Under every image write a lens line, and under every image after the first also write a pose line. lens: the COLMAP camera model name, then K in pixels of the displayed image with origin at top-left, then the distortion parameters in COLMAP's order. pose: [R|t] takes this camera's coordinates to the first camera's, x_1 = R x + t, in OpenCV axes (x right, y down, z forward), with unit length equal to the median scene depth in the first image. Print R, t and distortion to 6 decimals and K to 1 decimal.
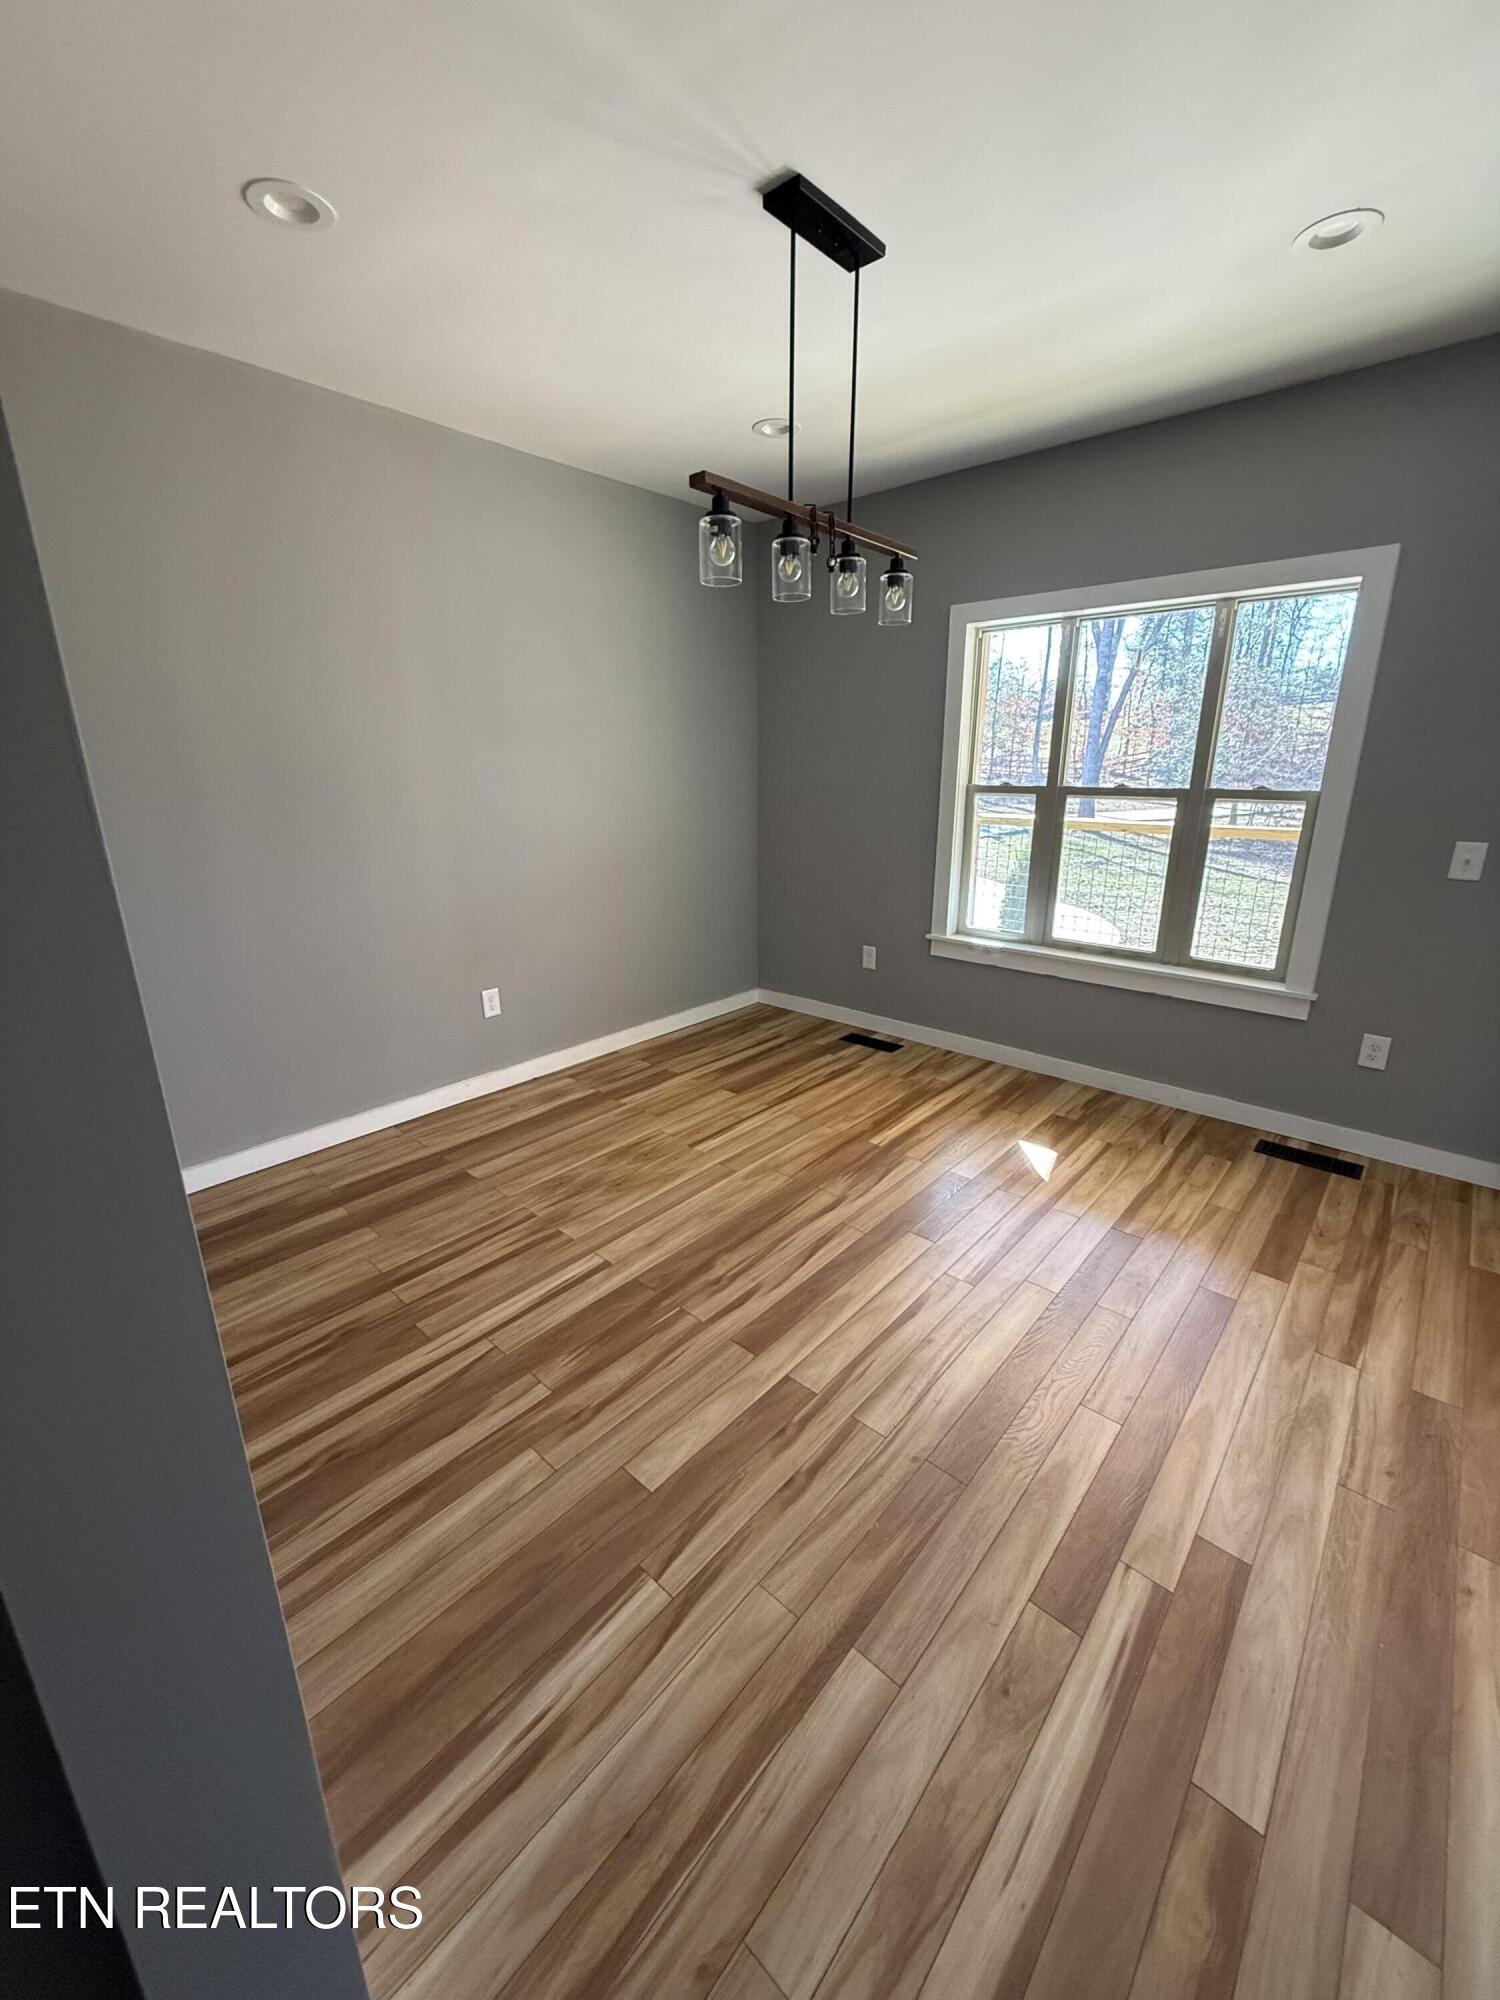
lens RADIAL K [[795.3, 0, 747.3], [0, 795.3, 999.4], [0, 0, 1]] dist [-0.002014, -0.000029]
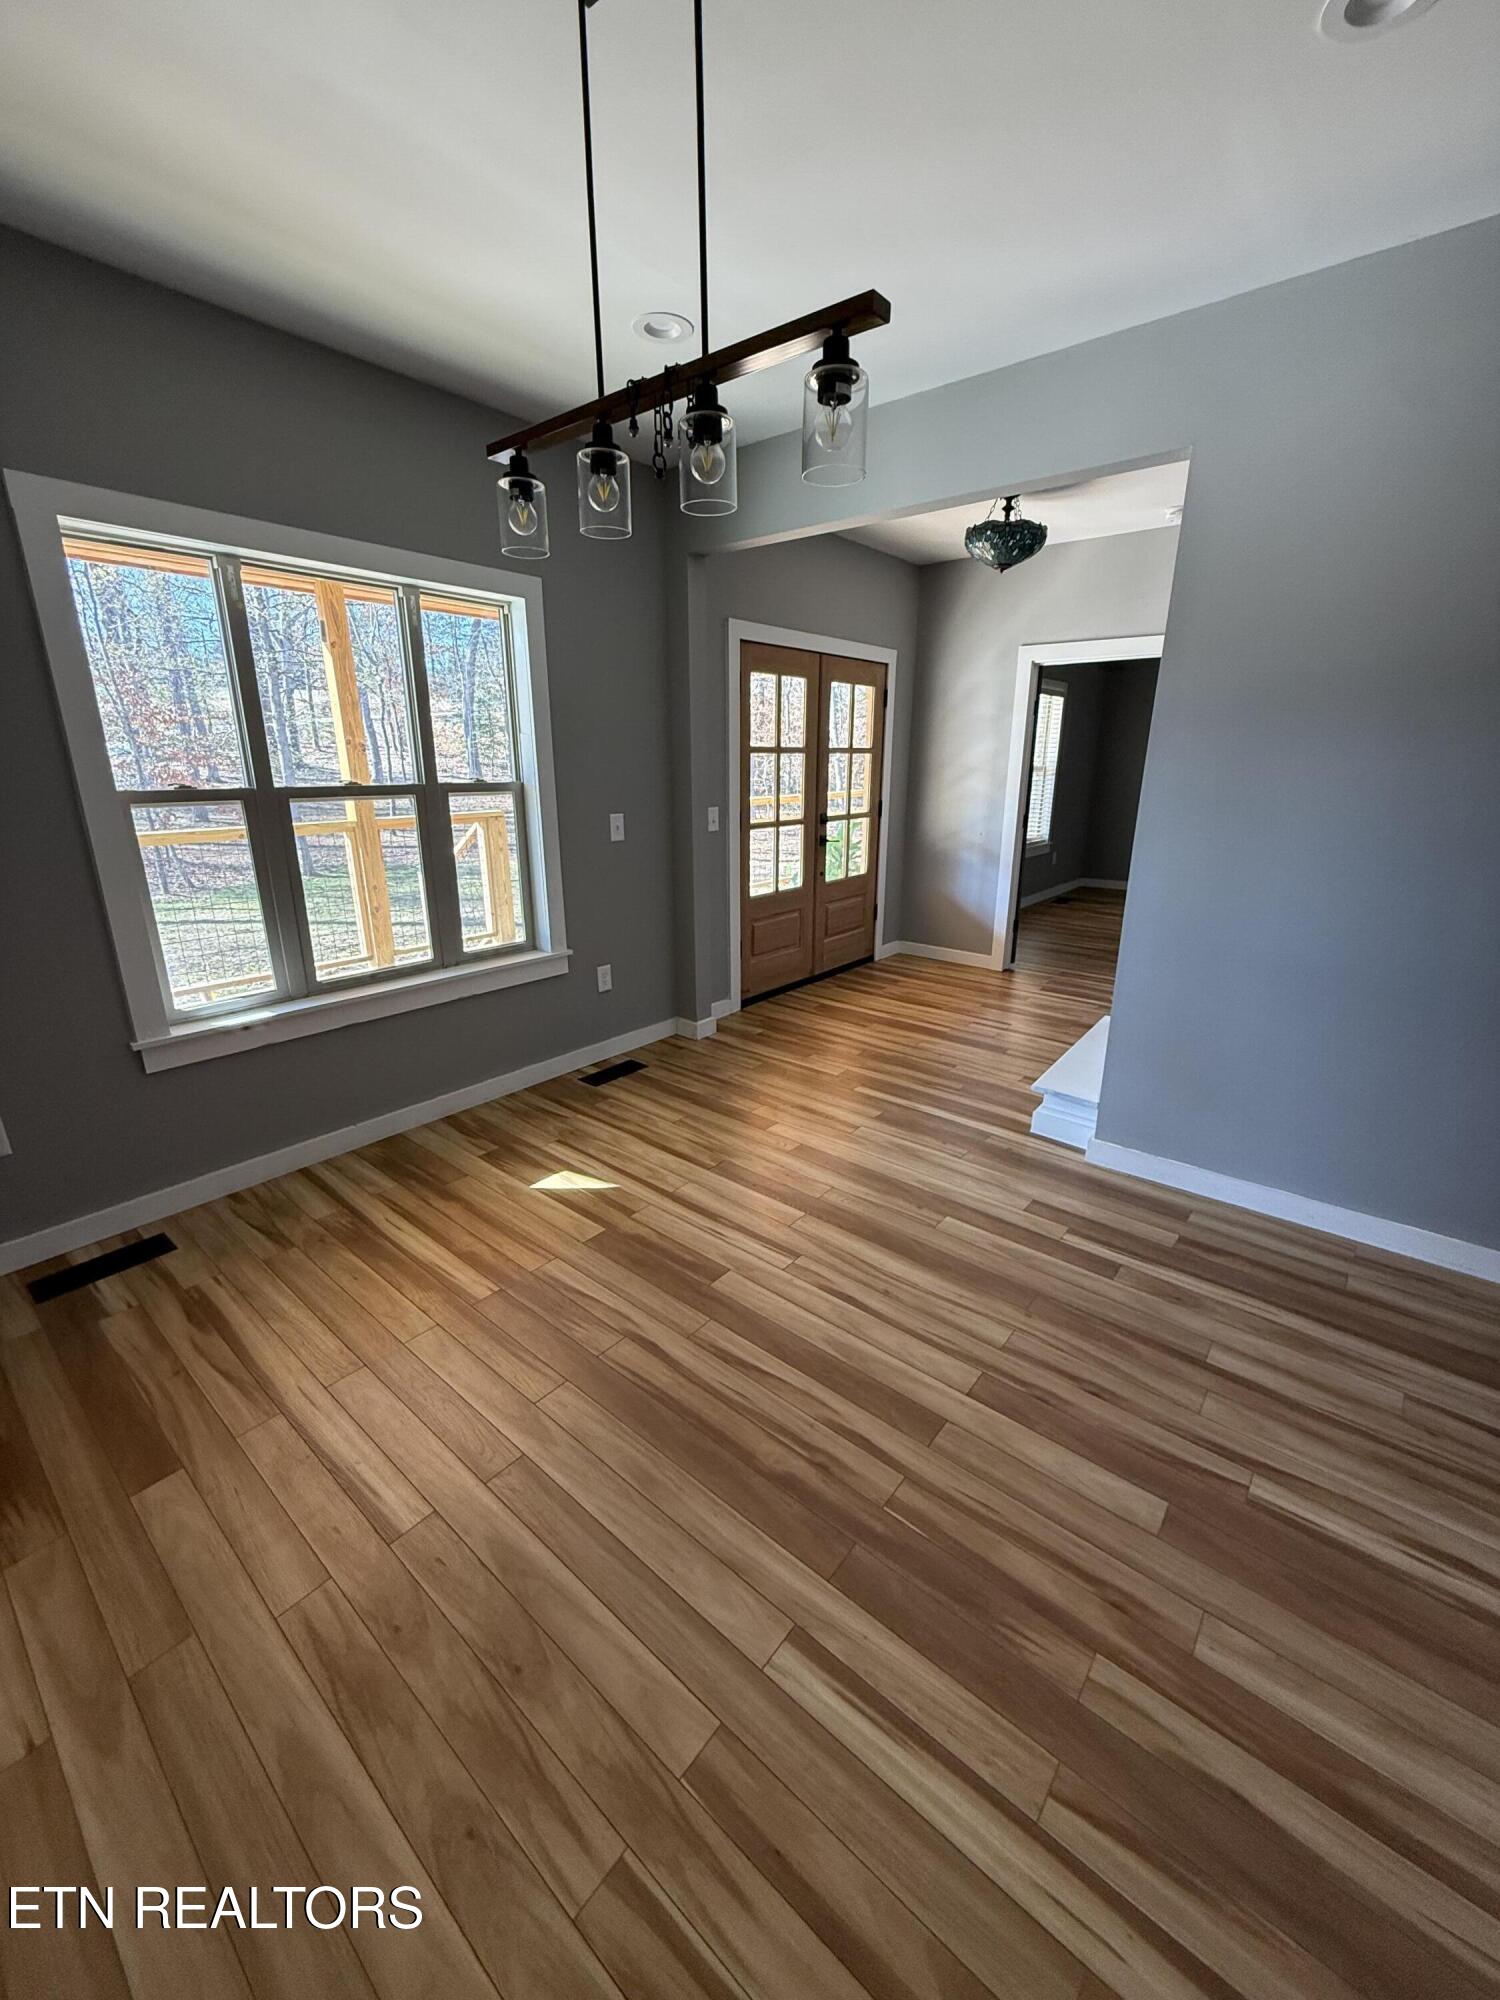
lens RADIAL K [[795.3, 0, 751.1], [0, 795.3, 995.9], [0, 0, 1]] dist [-0.002014, -0.000029]
pose [[-0.042032, -0.284900, 0.957635, -0.537742], [0.282501, 0.915981, 0.284907, -0.235271], [-0.958346, 0.282508, 0.041984, 0.799927]]
